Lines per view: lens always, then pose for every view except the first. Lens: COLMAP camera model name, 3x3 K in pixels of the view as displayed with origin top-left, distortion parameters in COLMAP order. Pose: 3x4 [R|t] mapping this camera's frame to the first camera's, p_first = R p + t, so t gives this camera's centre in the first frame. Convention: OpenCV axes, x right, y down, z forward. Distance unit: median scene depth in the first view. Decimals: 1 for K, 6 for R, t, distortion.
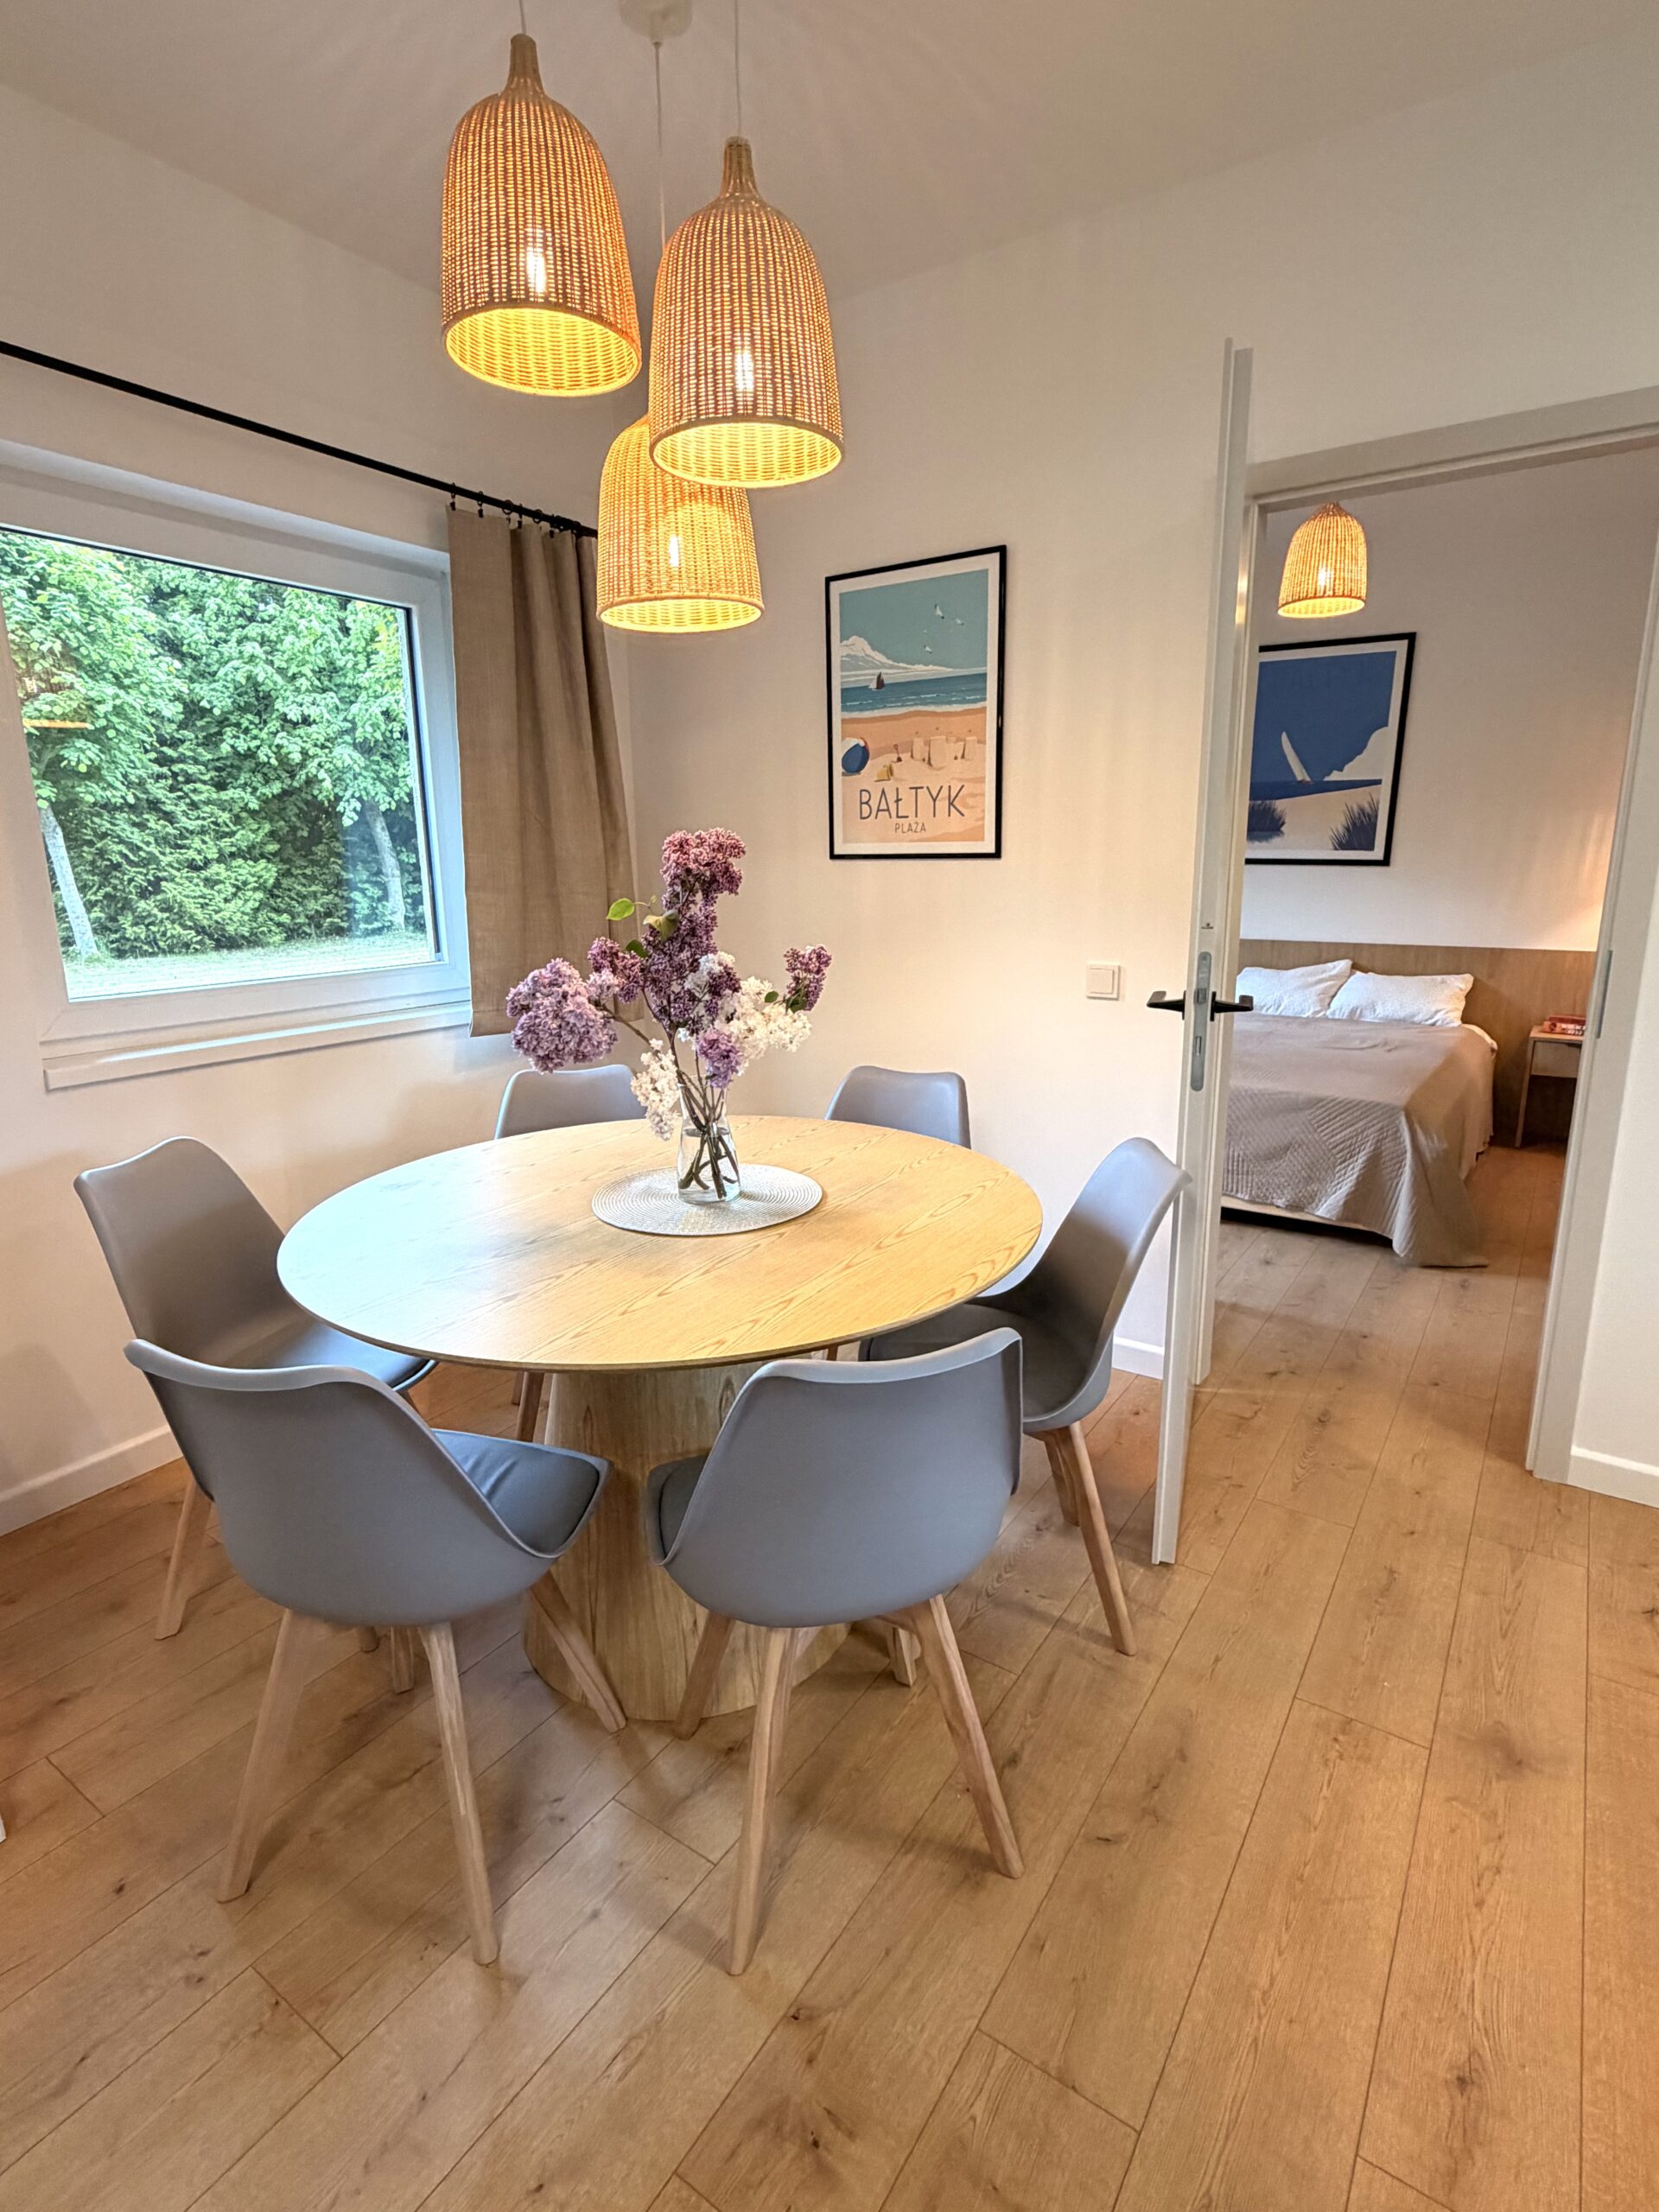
lens RADIAL K [[1111.5, 0, 824.8], [0, 1111.5, 1109.4], [0, 0, 1]] dist [-0.003580, -0.000418]
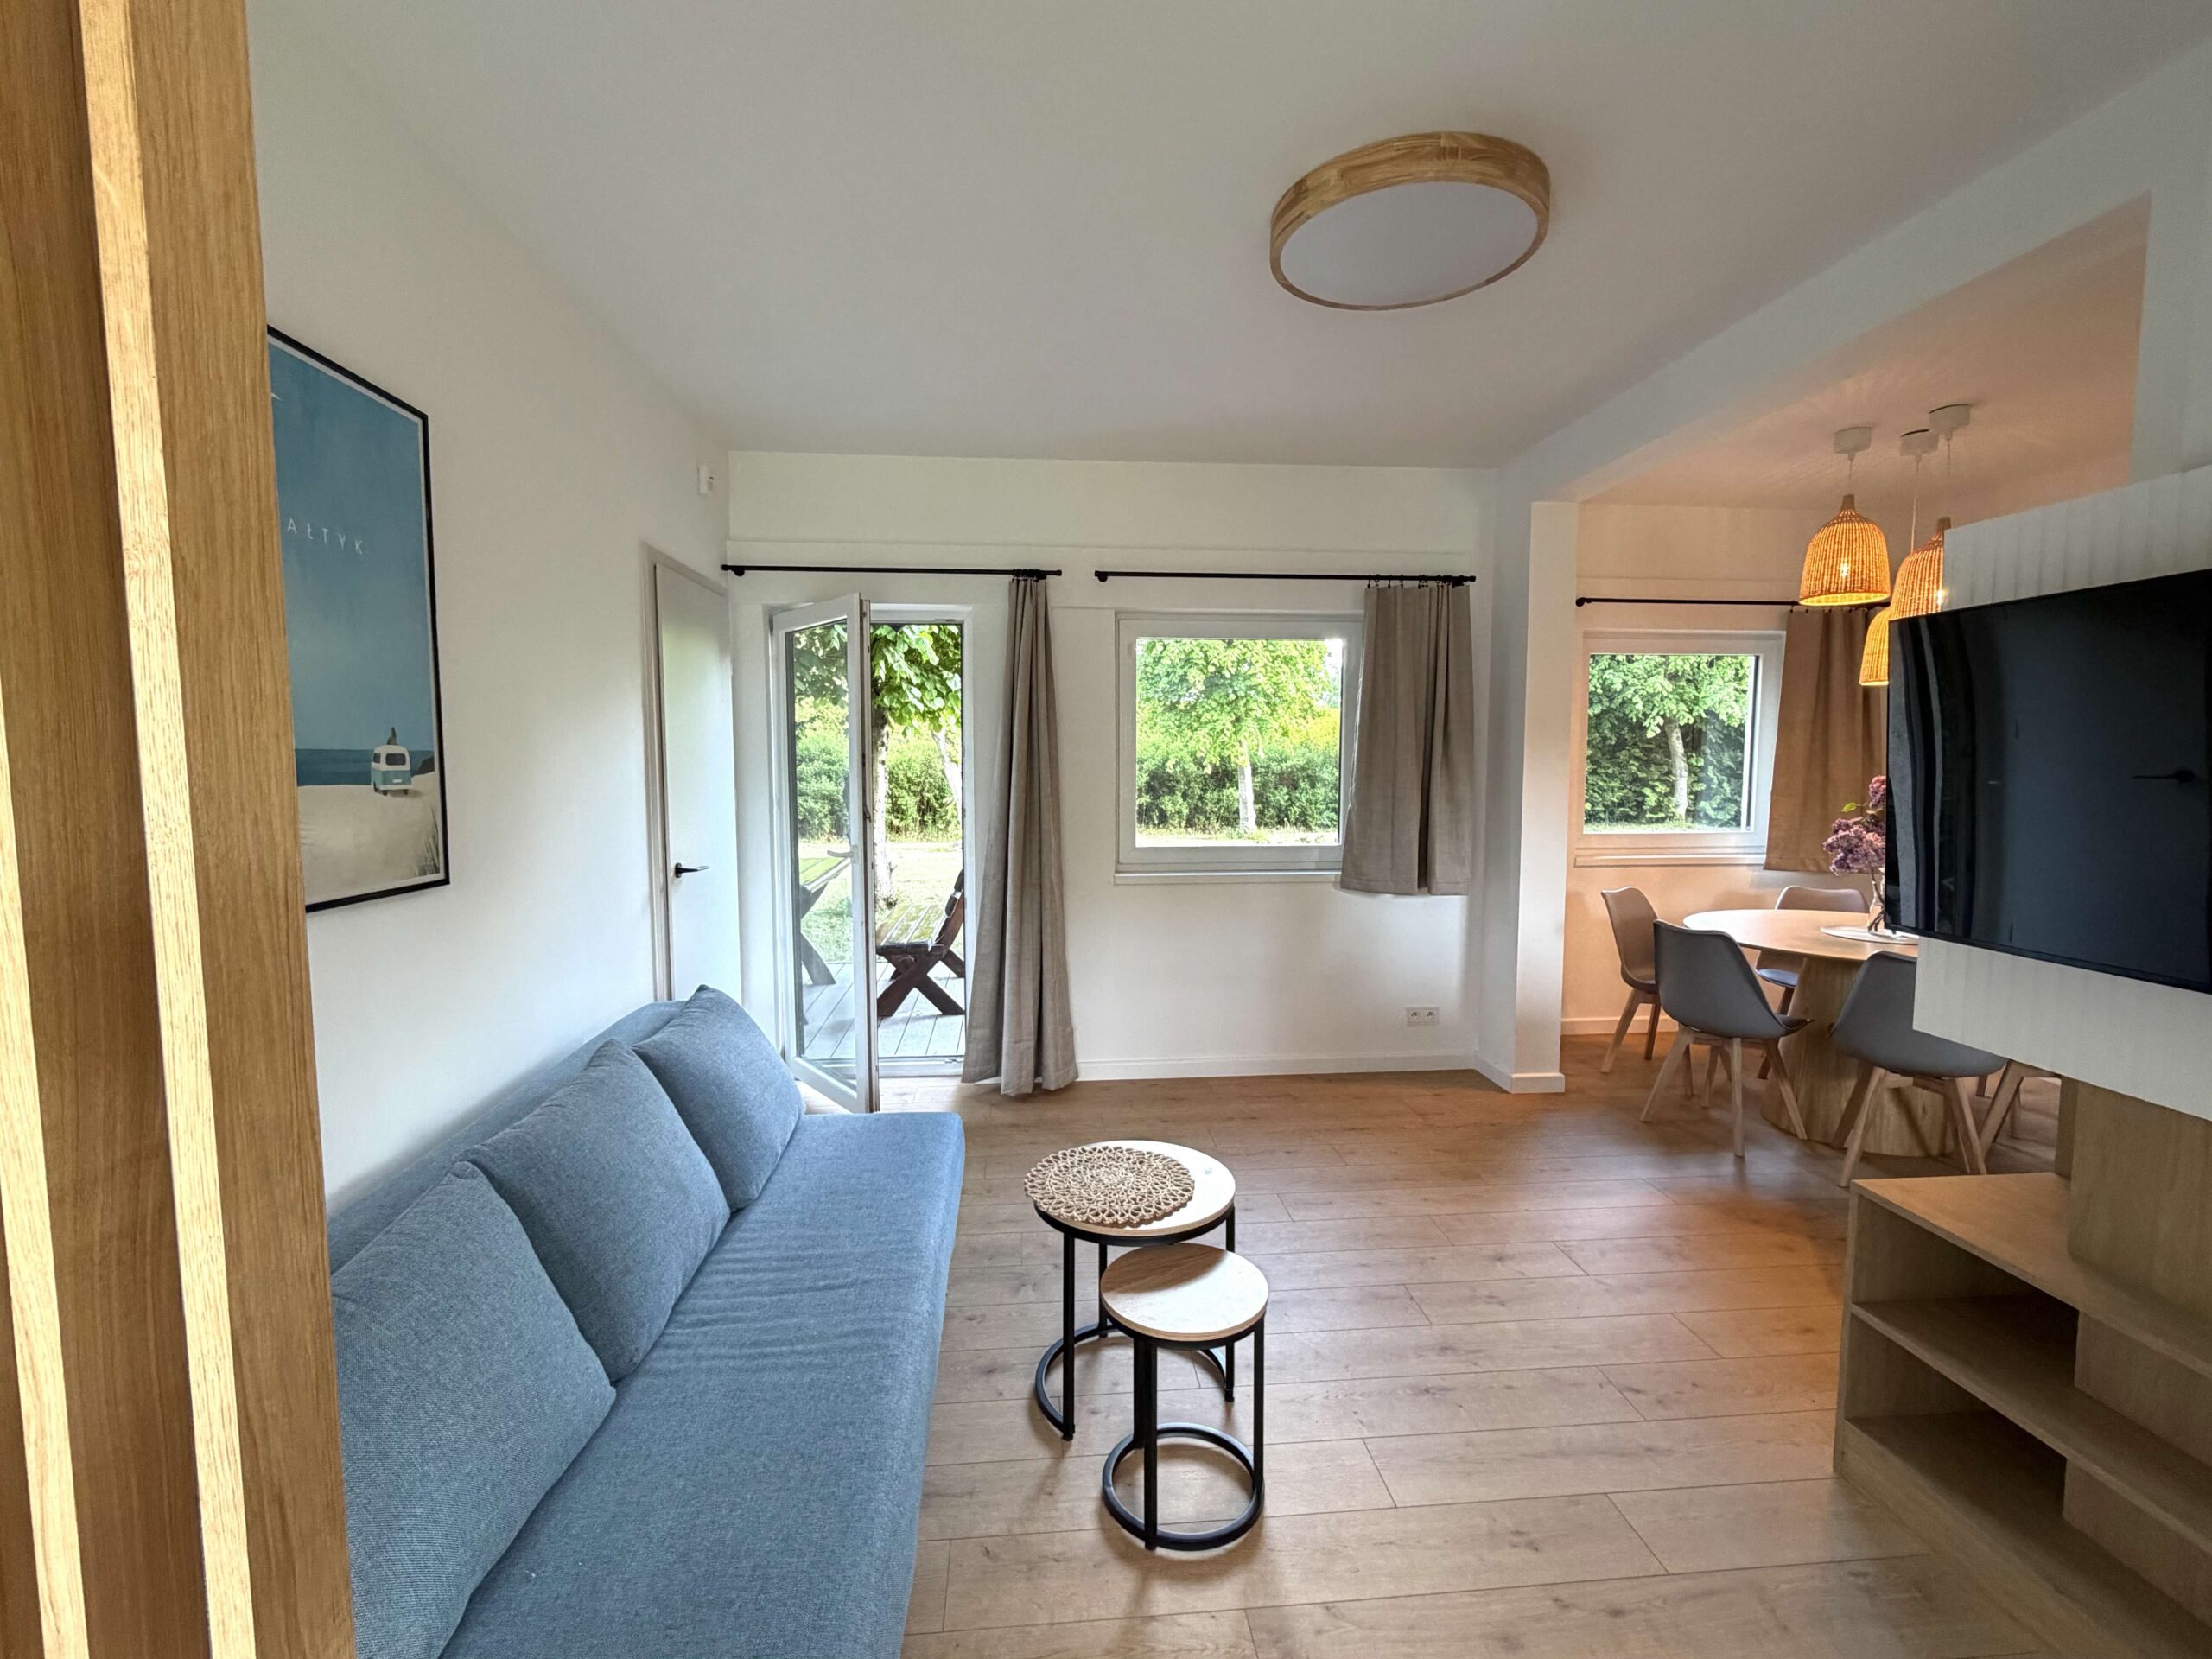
lens RADIAL K [[989.0, 0, 1124.7], [0, 989.0, 833.2], [0, 0, 1]] dist [0.002214, -0.000833]
pose [[0.649646, 0.069626, -0.757042, 0.042465], [-0.177937, 0.982063, -0.062372, 0.029270], [0.739121, 0.175225, 0.650382, -0.156451]]
